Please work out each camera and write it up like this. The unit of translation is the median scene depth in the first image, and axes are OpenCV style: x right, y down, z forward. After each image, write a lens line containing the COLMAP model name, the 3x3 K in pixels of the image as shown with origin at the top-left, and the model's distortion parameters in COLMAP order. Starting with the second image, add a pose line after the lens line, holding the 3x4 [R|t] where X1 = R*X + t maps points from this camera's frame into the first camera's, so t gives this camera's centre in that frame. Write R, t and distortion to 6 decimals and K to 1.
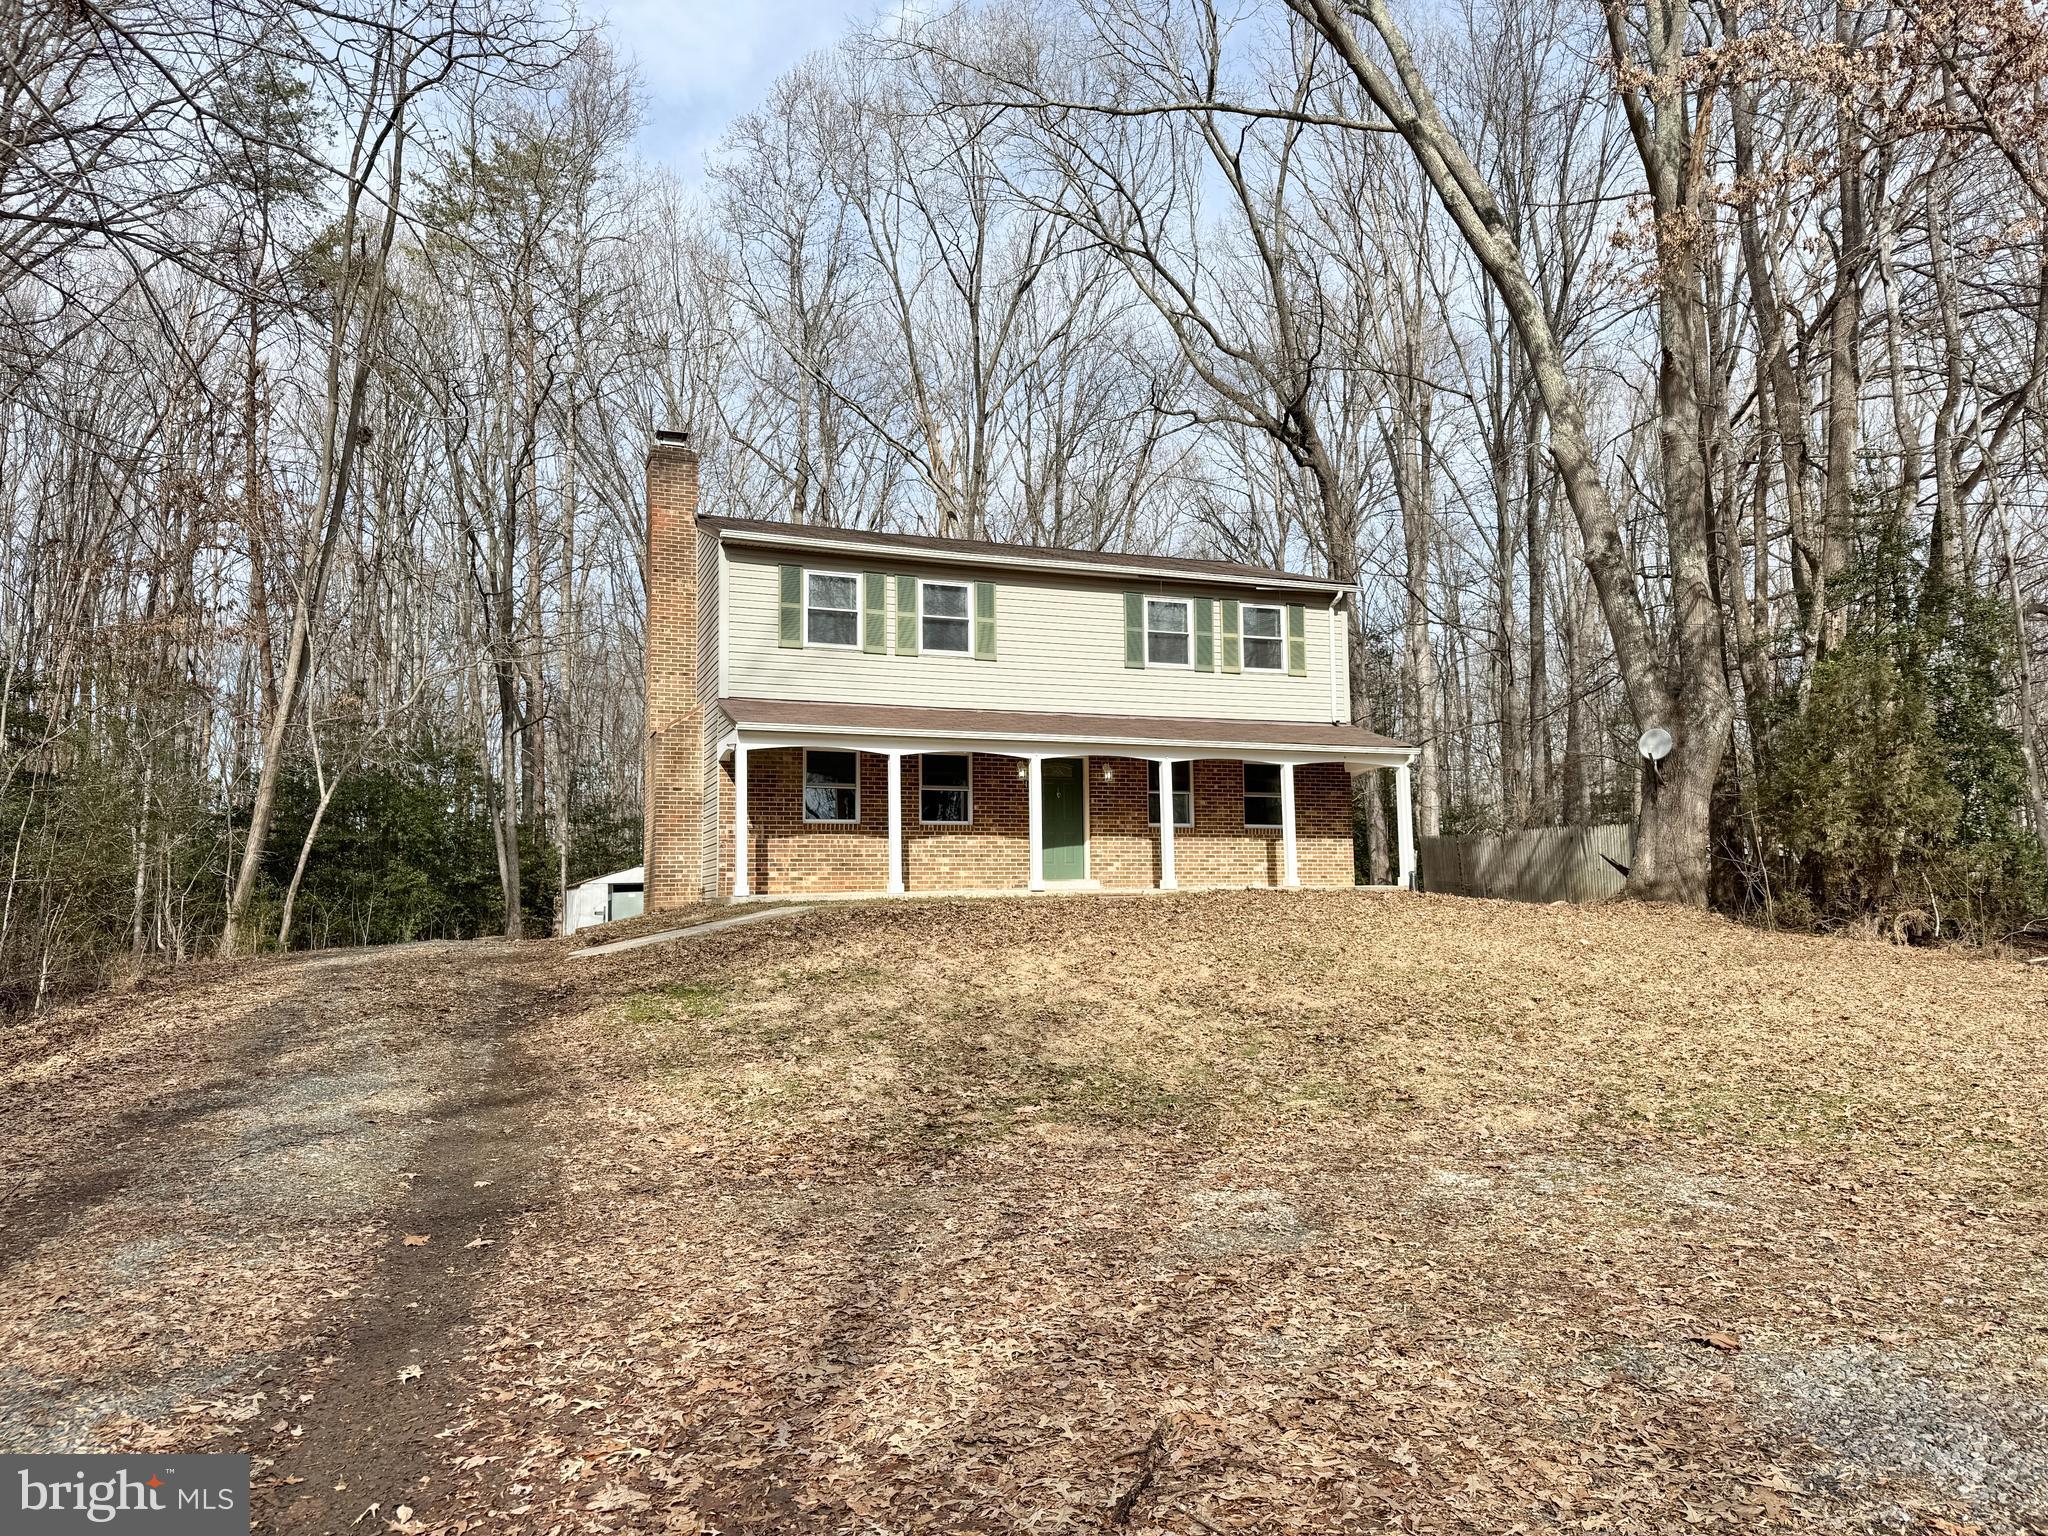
lens RADIAL K [[1433.0, 0, 1031.8], [0, 1433.0, 771.2], [0, 0, 1]] dist [0.113220, -0.170046]
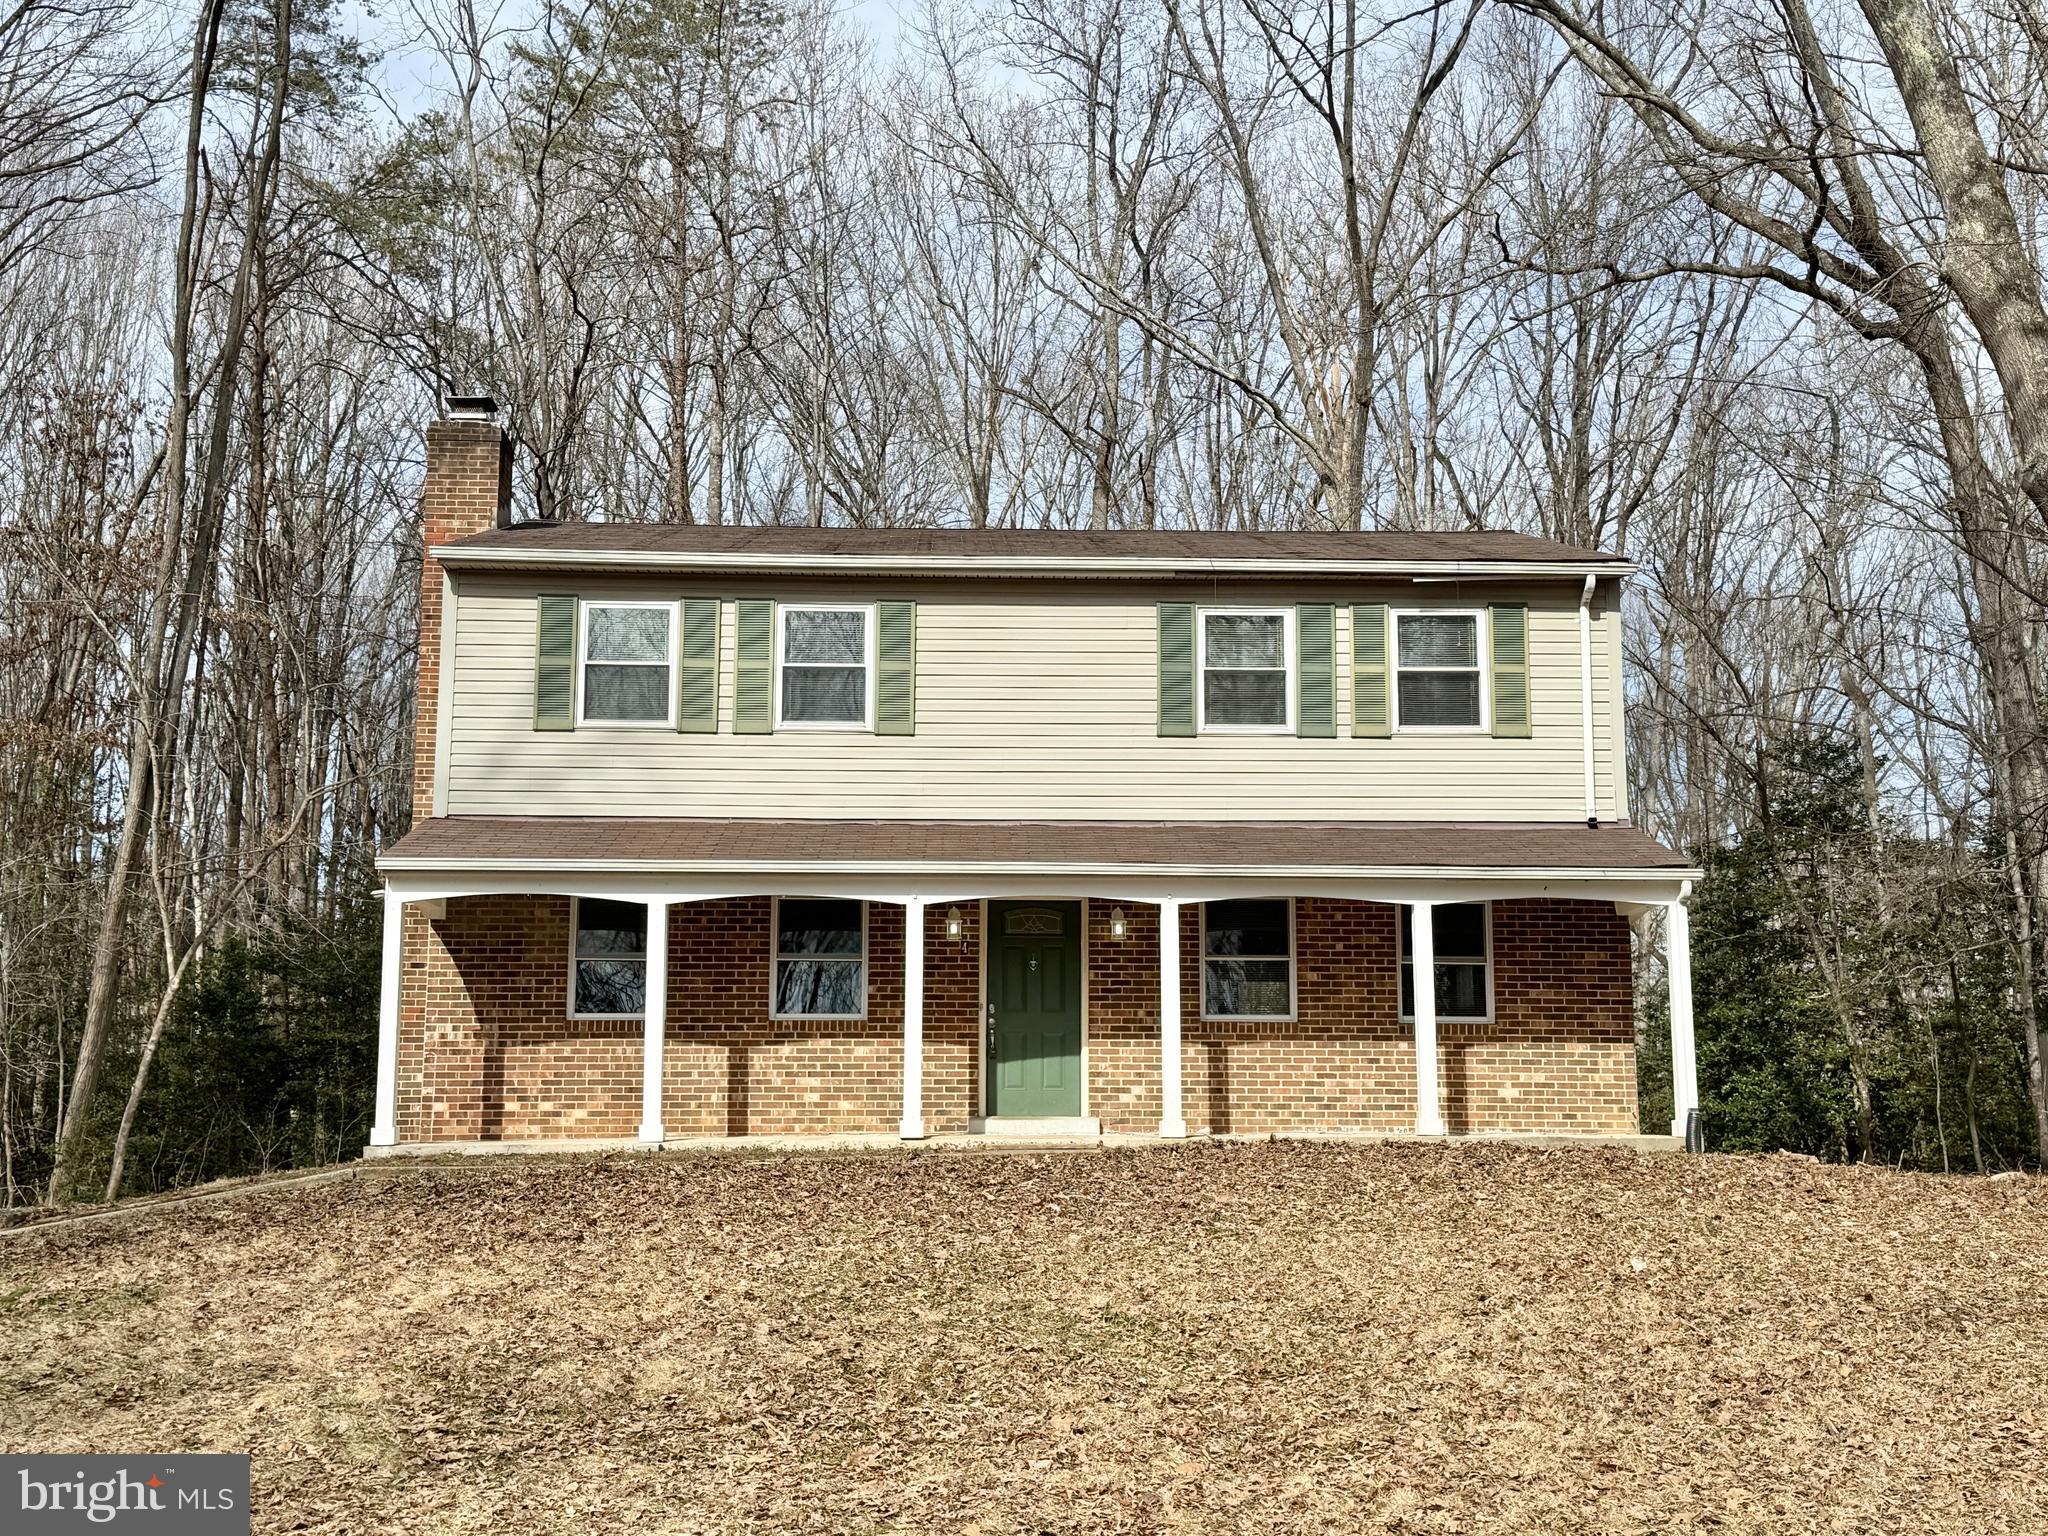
lens RADIAL K [[2327.8, 0, 1024.0], [0, 2327.8, 768.0], [0, 0, 1]] dist [0.133604, 0.010671]
pose [[0.940576, -0.043673, -0.336764, 0.320202], [0.019303, 0.996968, -0.075376, 0.007760], [0.339035, 0.064396, 0.938567, 0.127245]]
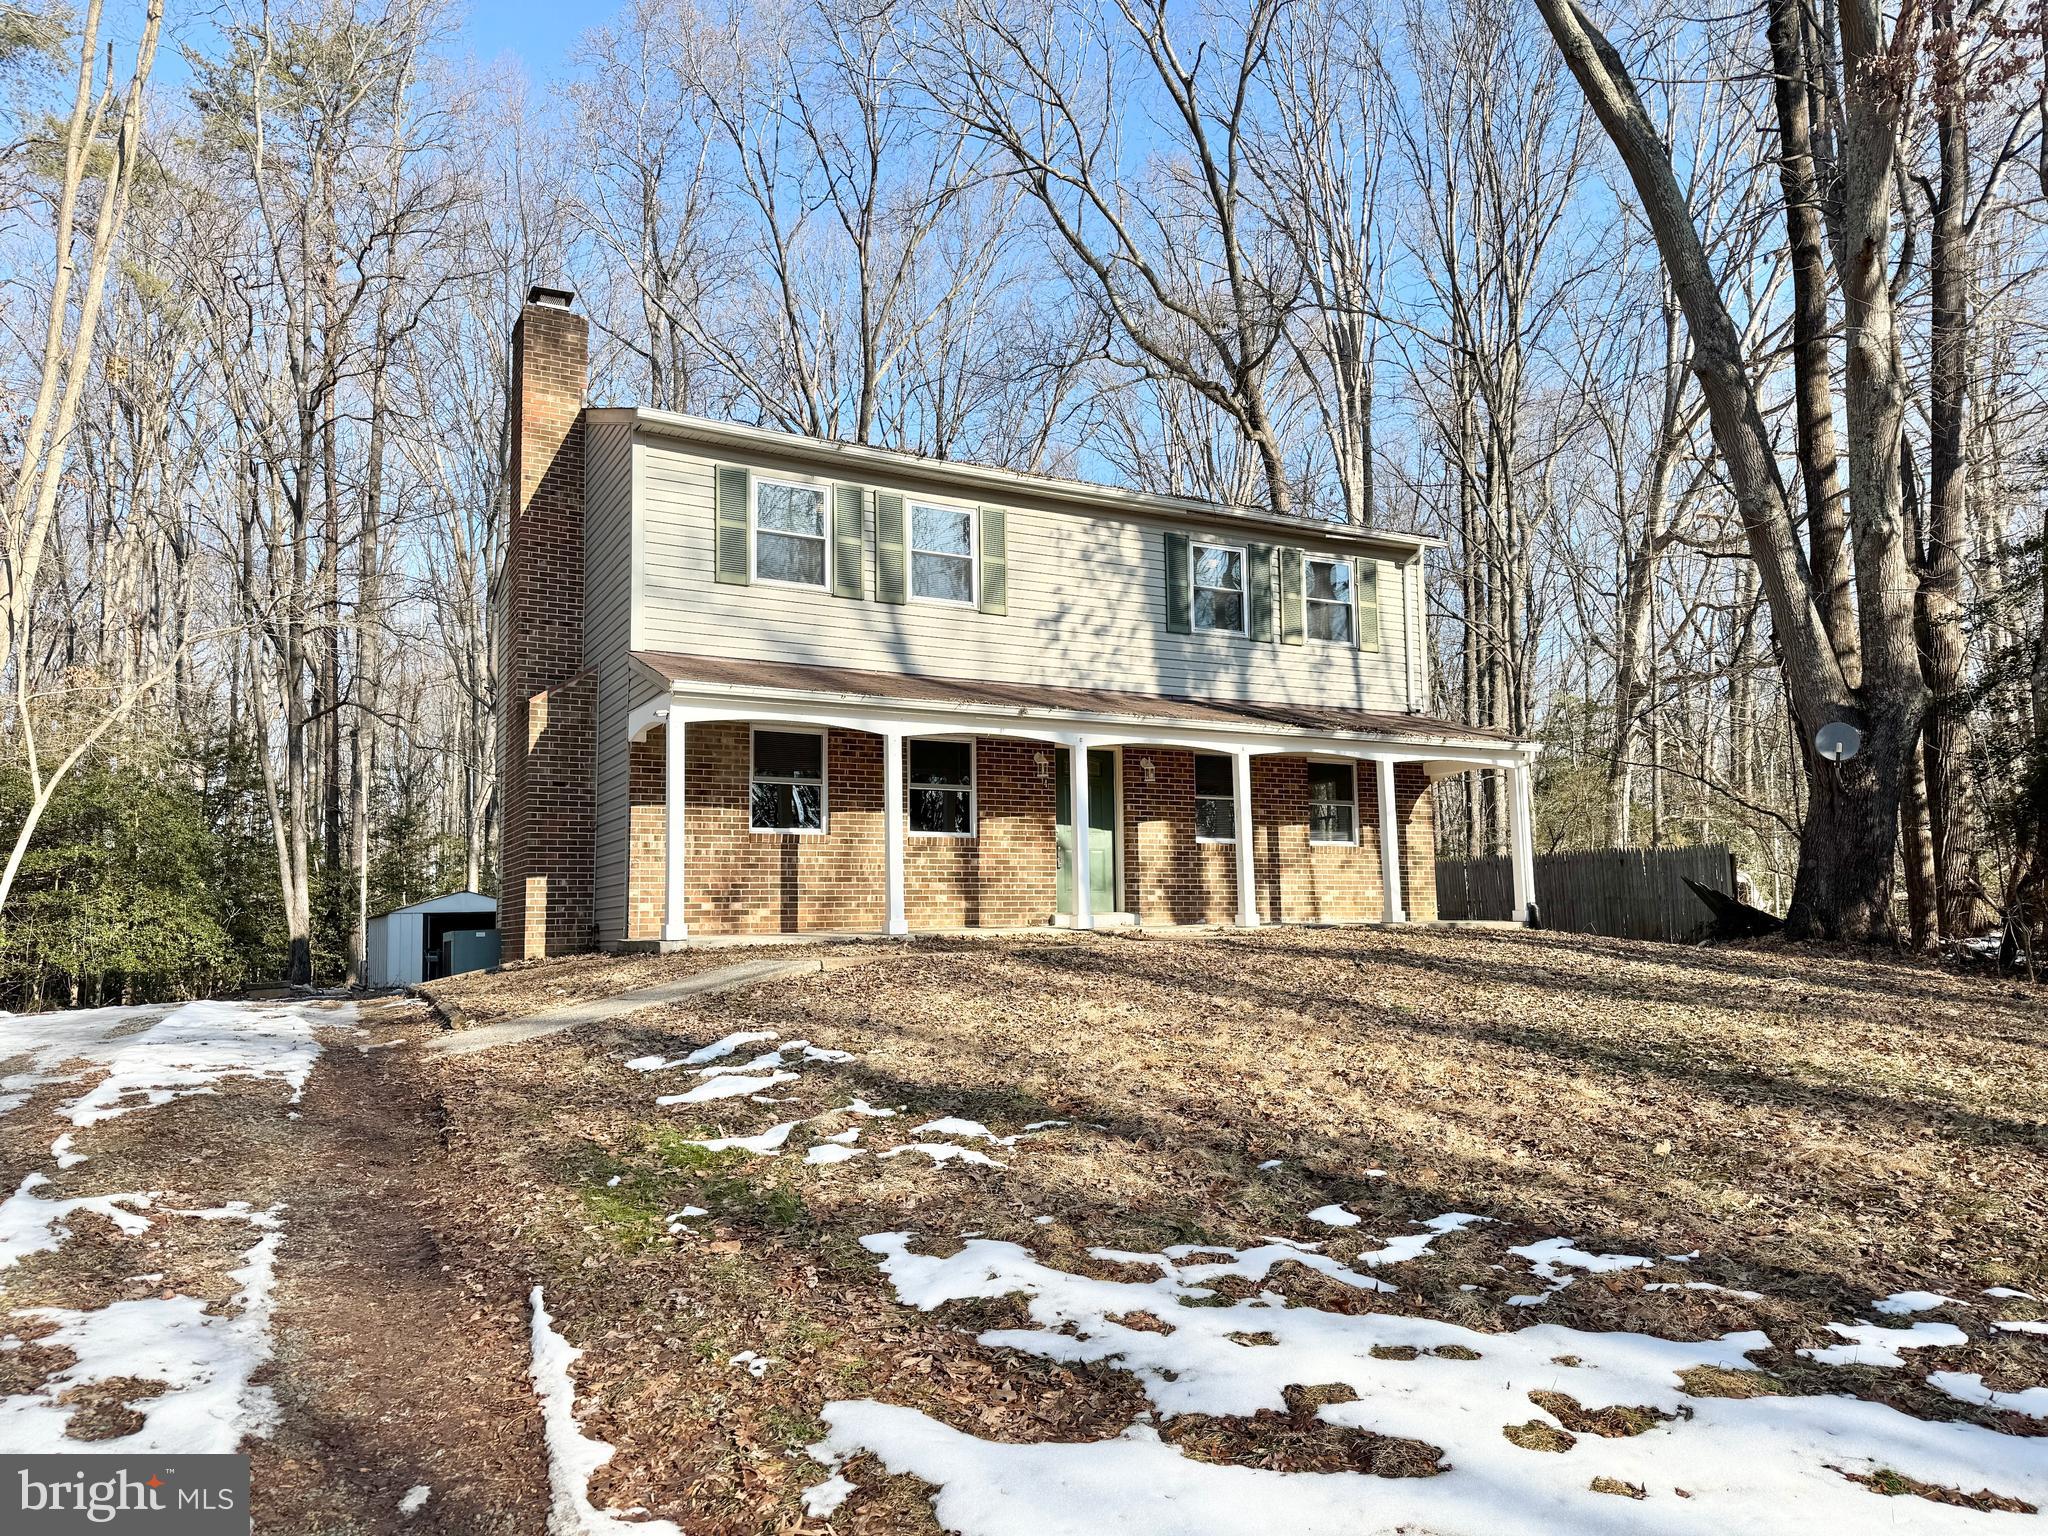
lens RADIAL K [[1433.0, 0, 1031.8], [0, 1433.0, 771.2], [0, 0, 1]] dist [0.113220, -0.170046]
pose [[0.990997, 0.010939, 0.133435, -0.105587], [-0.008032, 0.999719, -0.022304, 0.018437], [-0.133641, 0.021032, 0.990807, 0.257142]]
